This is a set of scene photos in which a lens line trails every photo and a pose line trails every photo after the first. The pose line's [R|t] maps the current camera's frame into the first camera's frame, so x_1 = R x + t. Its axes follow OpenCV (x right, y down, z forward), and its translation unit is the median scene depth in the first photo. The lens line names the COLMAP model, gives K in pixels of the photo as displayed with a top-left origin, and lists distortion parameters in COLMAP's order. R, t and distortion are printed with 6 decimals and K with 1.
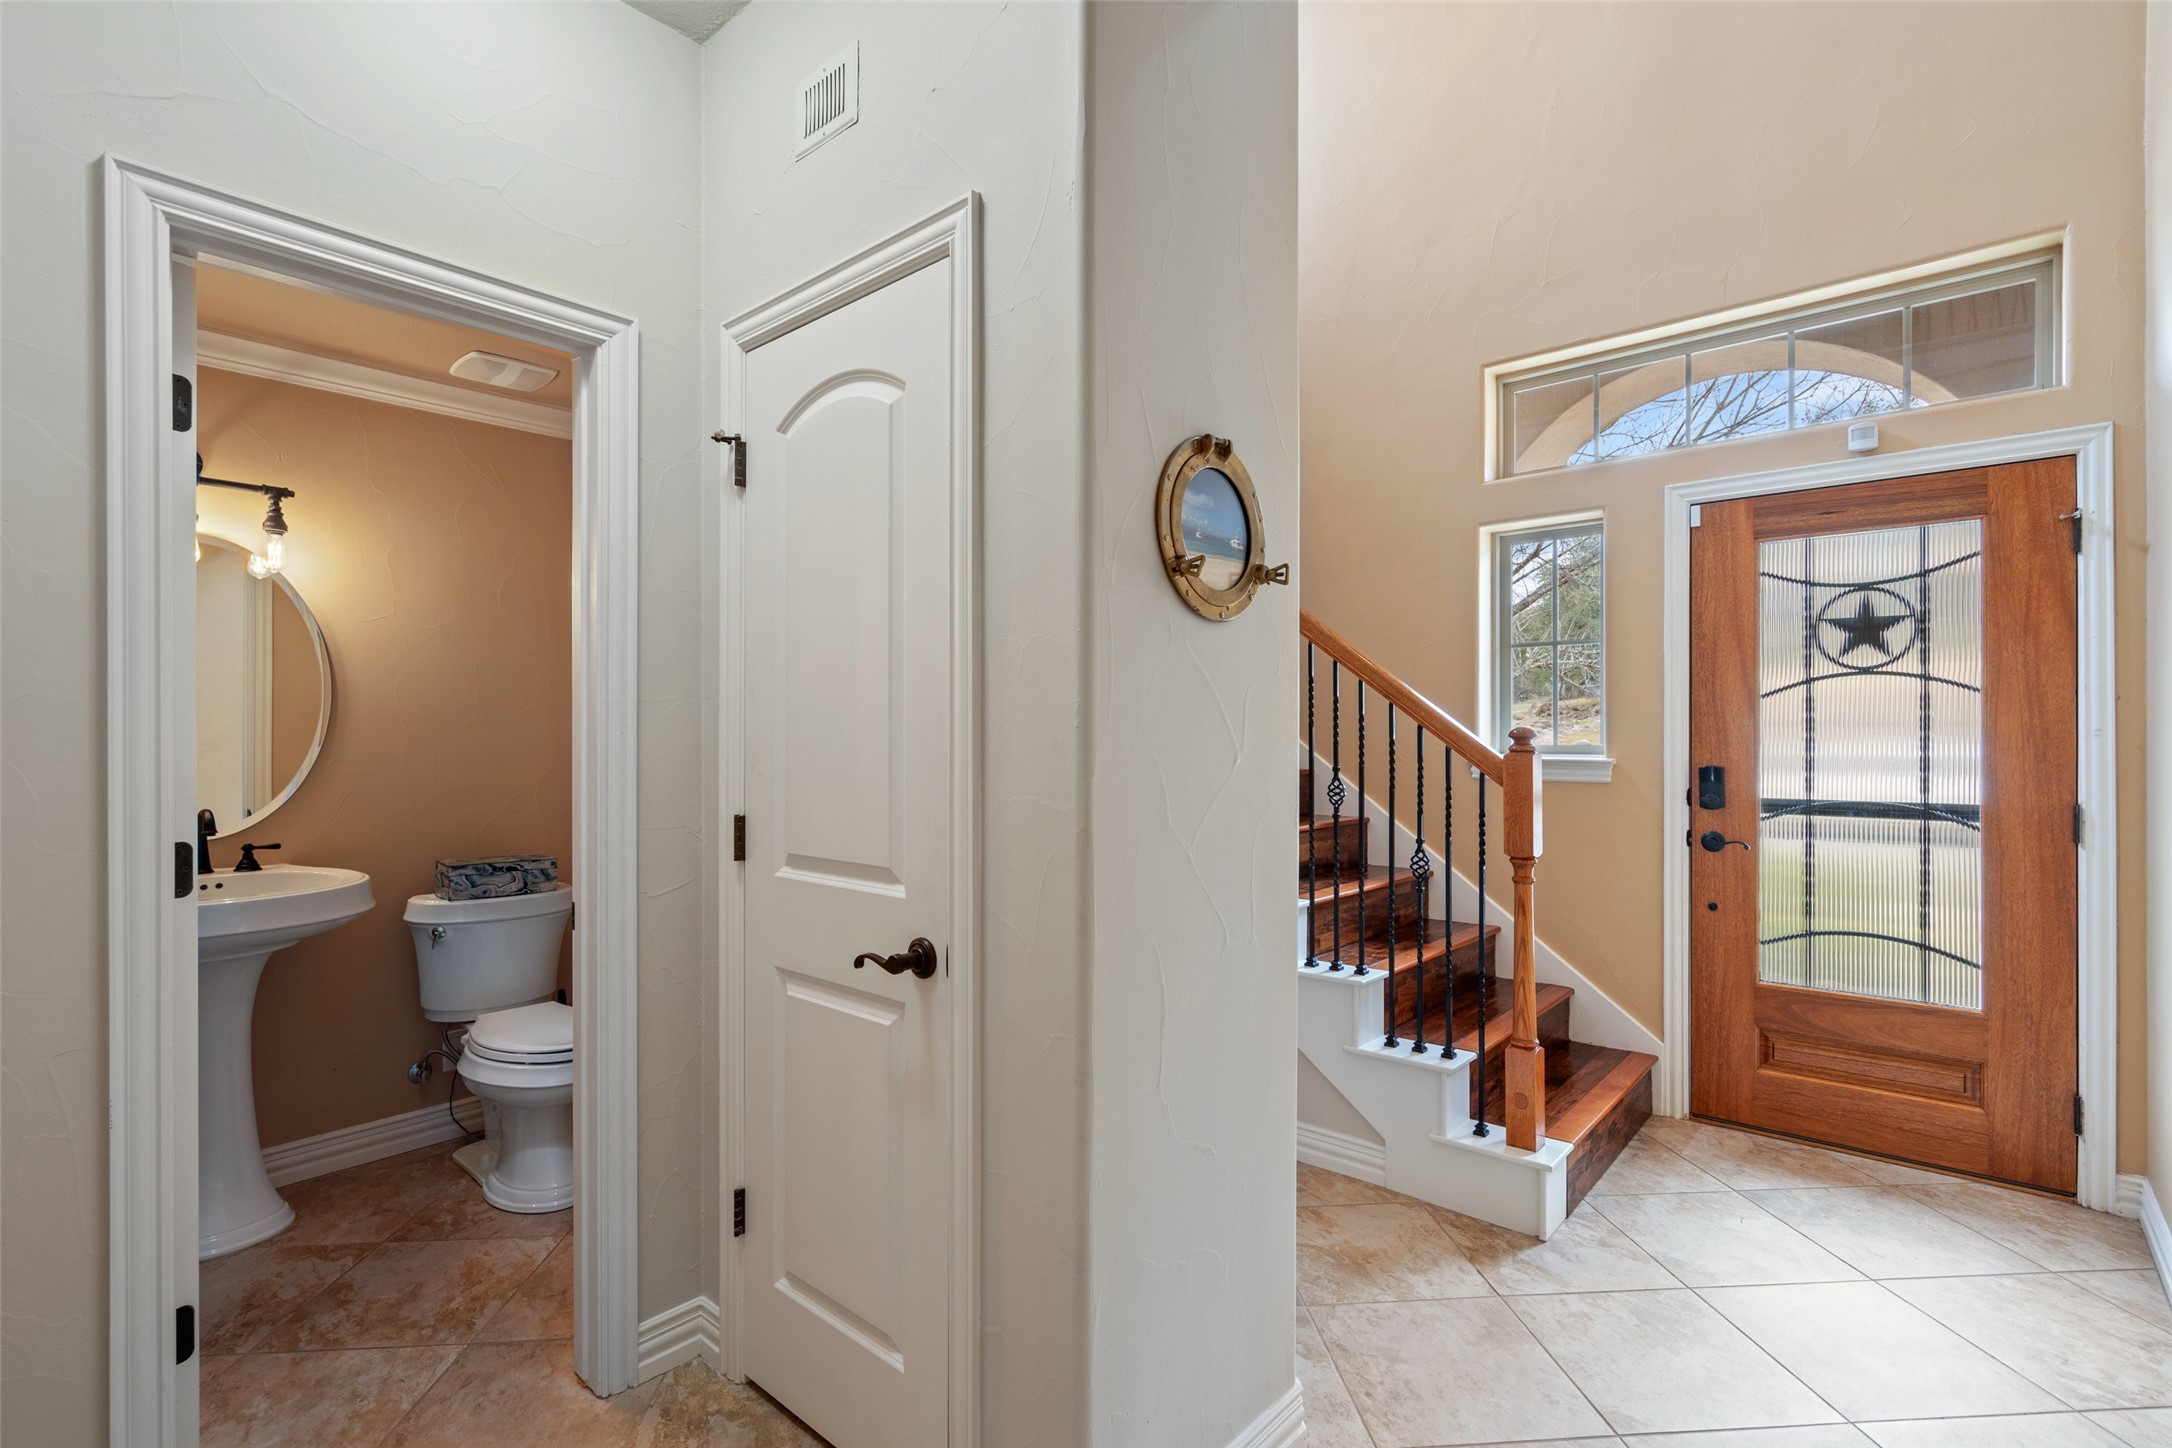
lens RADIAL K [[998.1, 0, 1089.7], [0, 998.1, 733.5], [0, 0, 1]] dist [-0.000497, 0.000107]
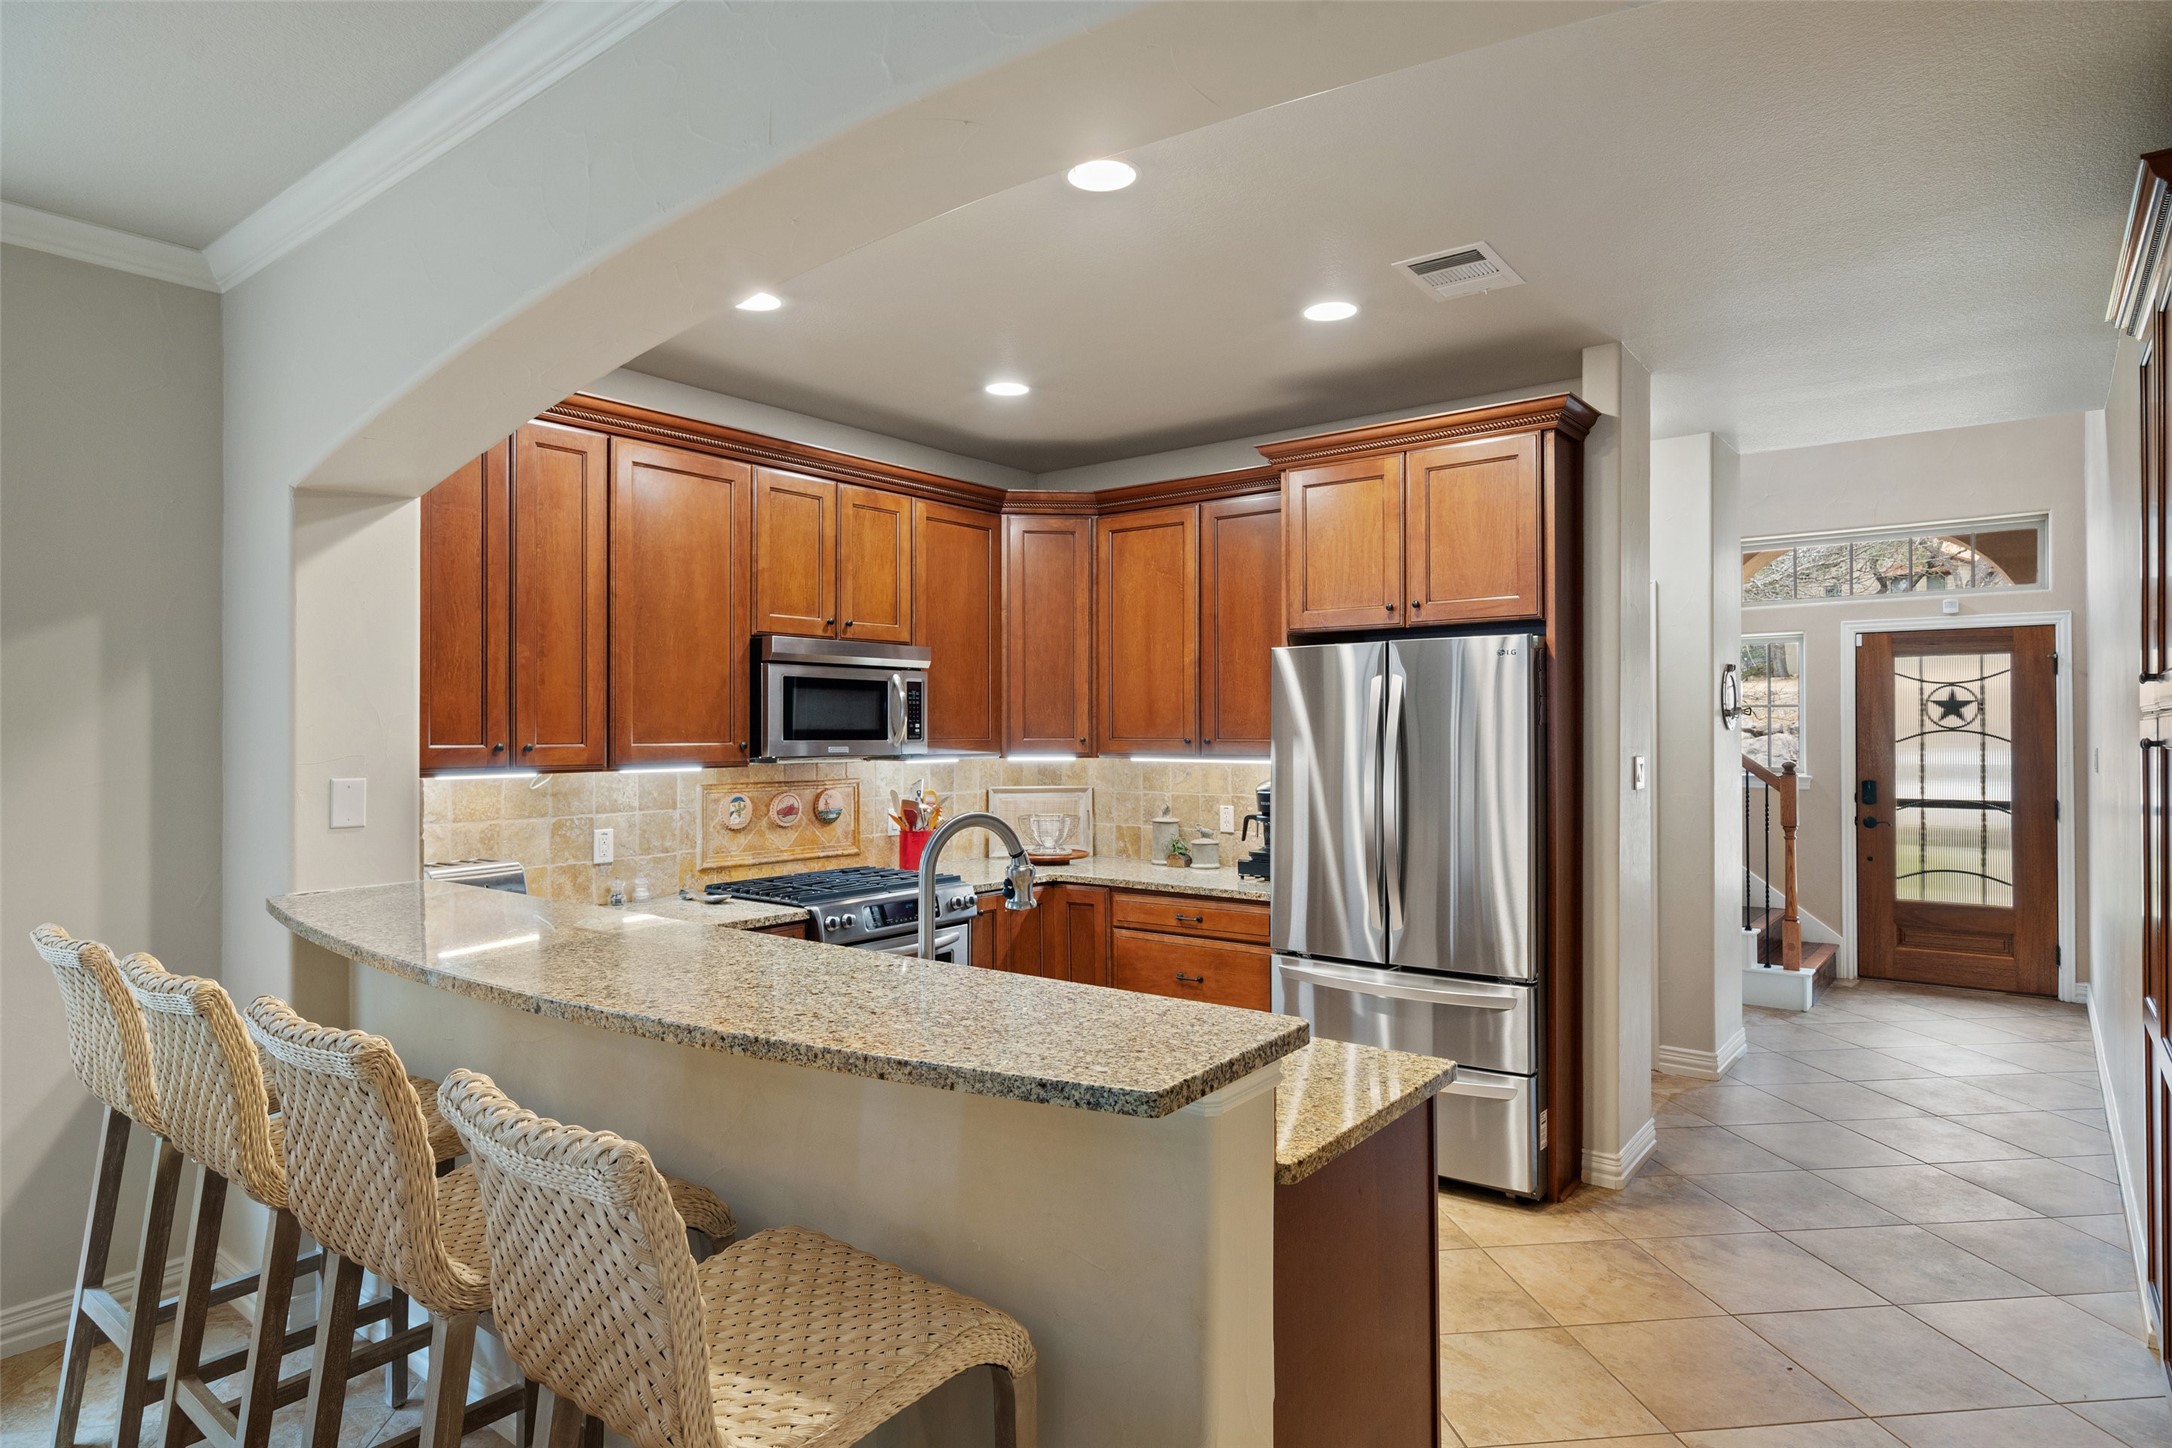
lens RADIAL K [[1204.9, 0, 1083.4], [0, 1204.9, 720.7], [0, 0, 1]] dist [0.002821, -0.000147]
pose [[0.998582, 0.003352, 0.053133, -0.959547], [-0.002750, 0.999931, -0.011399, -0.048721], [-0.053167, 0.011237, 0.998522, -1.159640]]
